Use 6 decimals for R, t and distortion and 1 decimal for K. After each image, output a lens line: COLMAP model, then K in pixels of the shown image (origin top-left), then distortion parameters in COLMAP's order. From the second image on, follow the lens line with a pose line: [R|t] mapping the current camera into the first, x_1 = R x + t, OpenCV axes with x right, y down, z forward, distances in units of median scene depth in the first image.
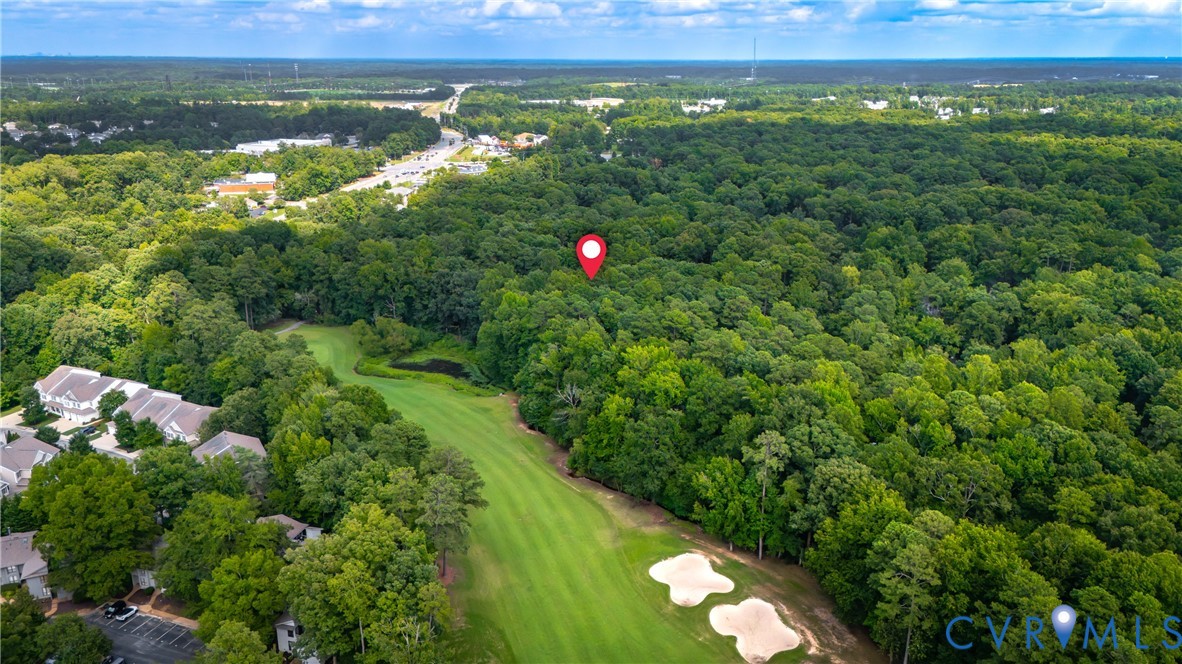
lens RADIAL K [[903.6, 0, 590.2], [0, 903.6, 333.9], [0, 0, 1]] dist [0.053495, -0.037954]
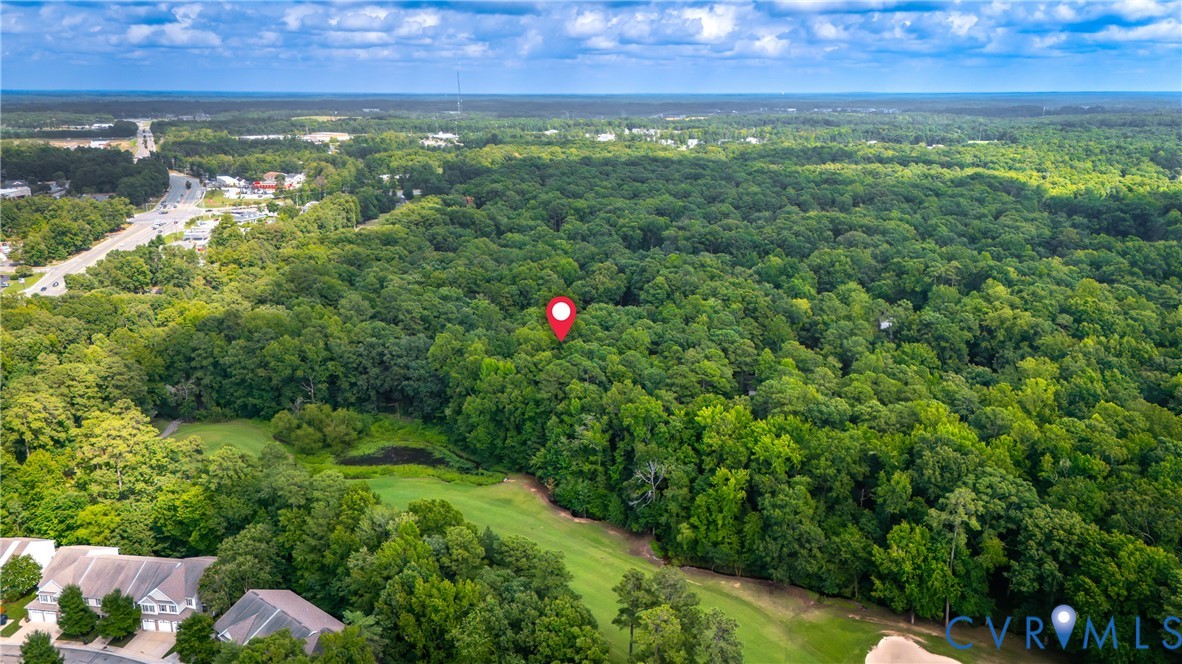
lens RADIAL K [[903.6, 0, 594.4], [0, 903.6, 330.3], [0, 0, 1]] dist [0.053495, -0.037954]
pose [[0.936237, -0.089396, 0.339808, -0.240507], [0.102195, 0.994565, -0.019920, -0.038738], [-0.336180, 0.053376, 0.940284, 0.127137]]
